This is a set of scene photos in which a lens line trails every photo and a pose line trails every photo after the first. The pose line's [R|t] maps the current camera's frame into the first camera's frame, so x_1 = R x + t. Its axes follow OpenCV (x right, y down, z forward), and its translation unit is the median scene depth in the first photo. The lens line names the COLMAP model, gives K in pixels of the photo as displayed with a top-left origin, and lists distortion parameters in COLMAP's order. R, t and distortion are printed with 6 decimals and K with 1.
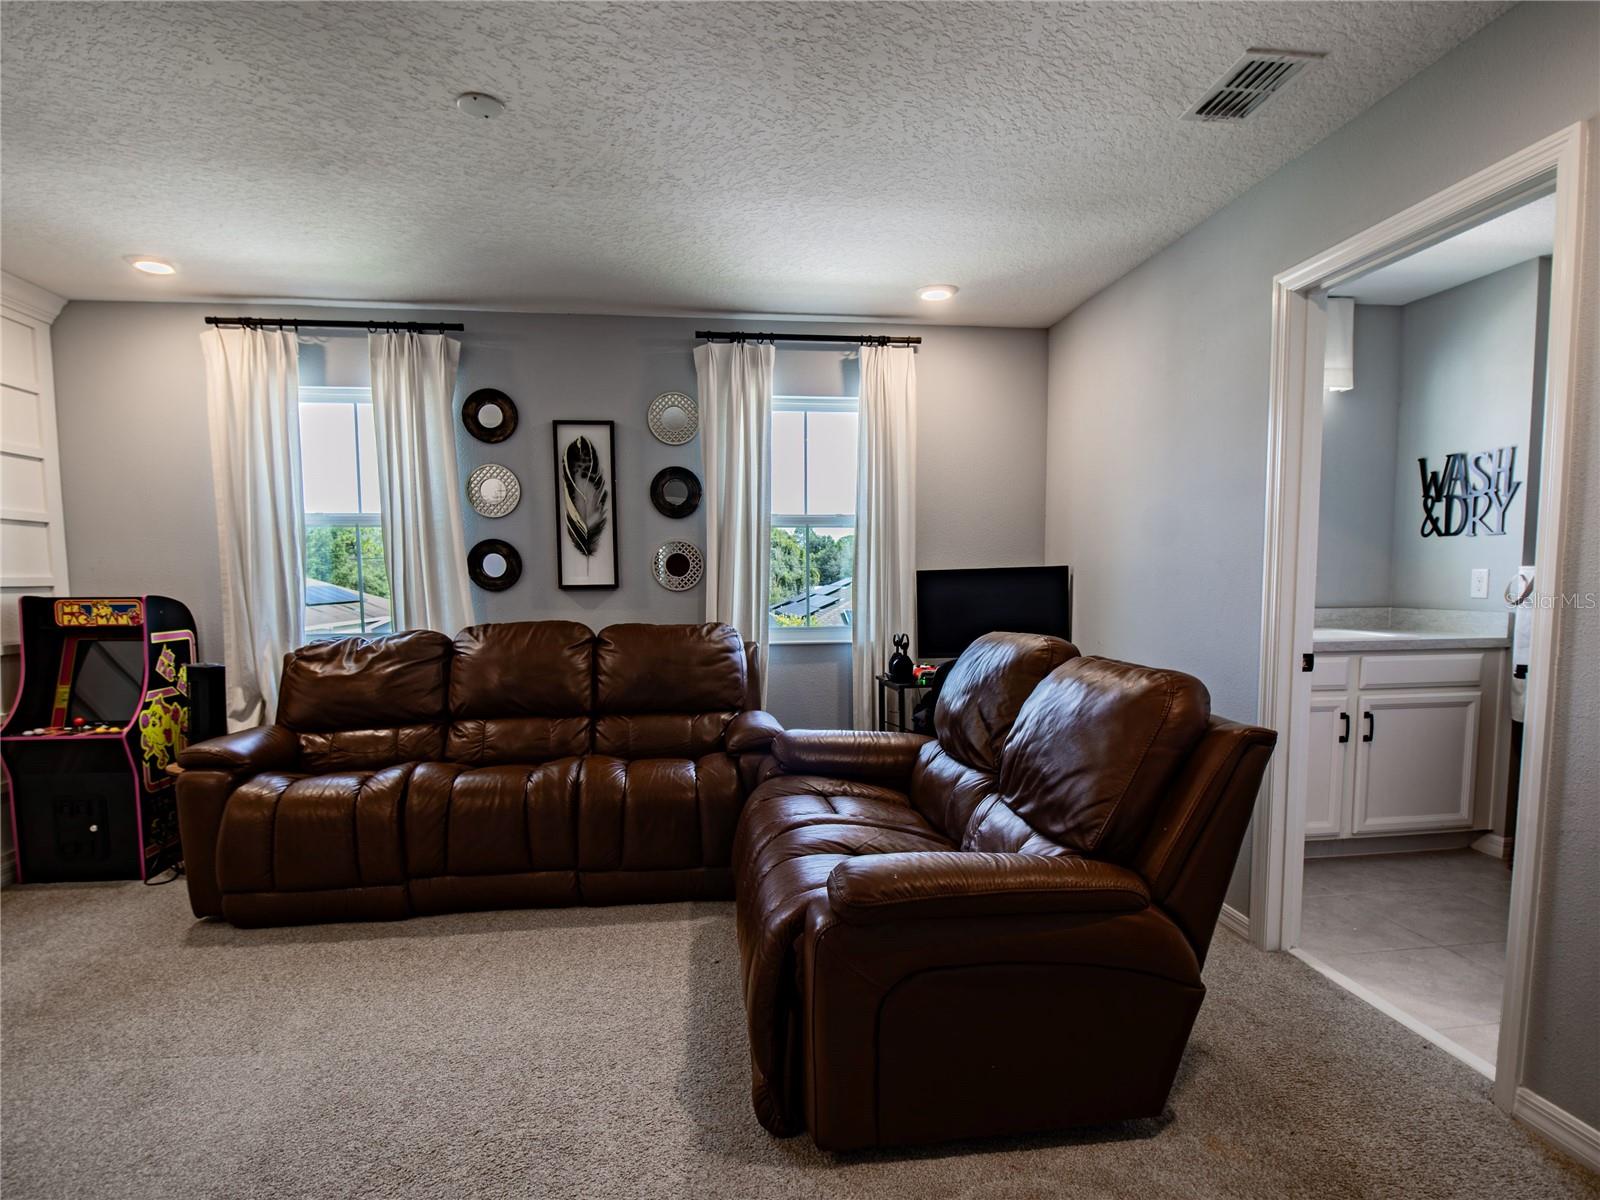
lens RADIAL K [[868.6, 0, 805.4], [0, 868.6, 658.0], [0, 0, 1]] dist [-0.000411, -0.011726]
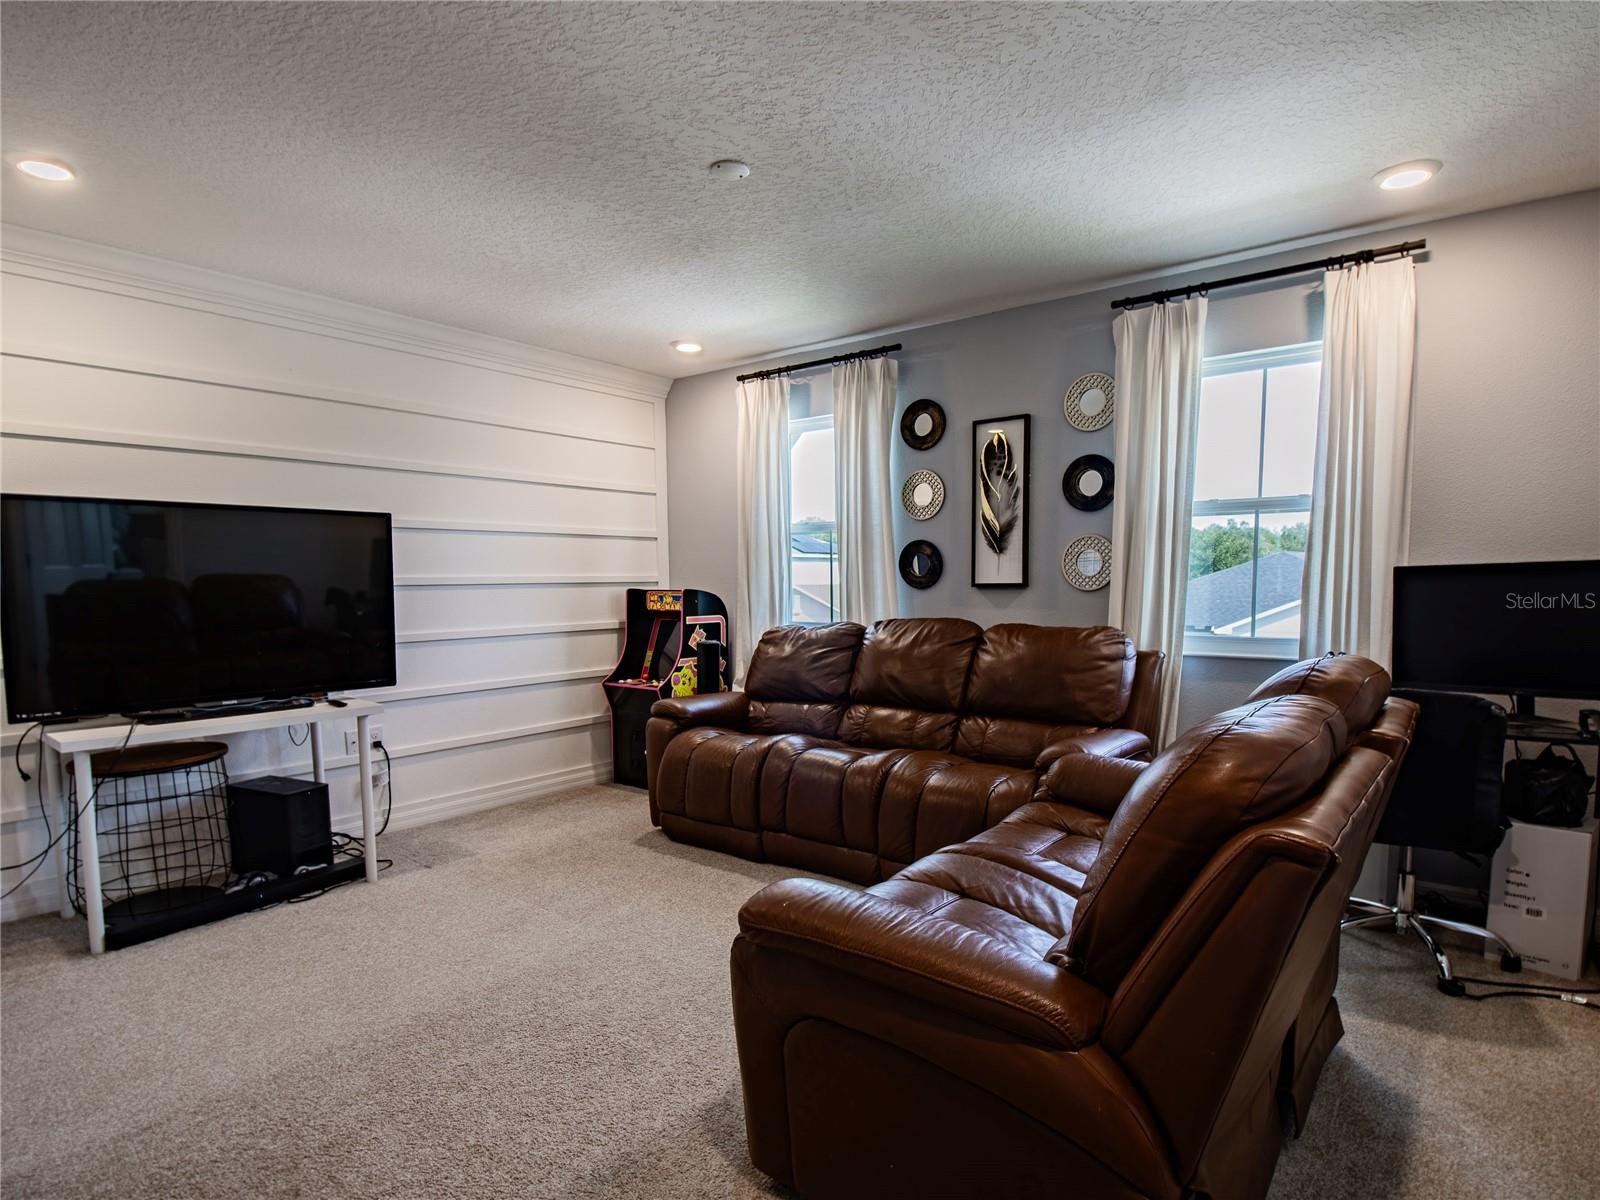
lens RADIAL K [[868.6, 0, 805.4], [0, 868.6, 658.0], [0, 0, 1]] dist [-0.000411, -0.011726]
pose [[0.696404, 0.067357, -0.714482, 0.349889], [-0.063917, 0.997451, 0.031734, -0.018637], [0.714798, 0.023568, 0.698934, 0.170380]]
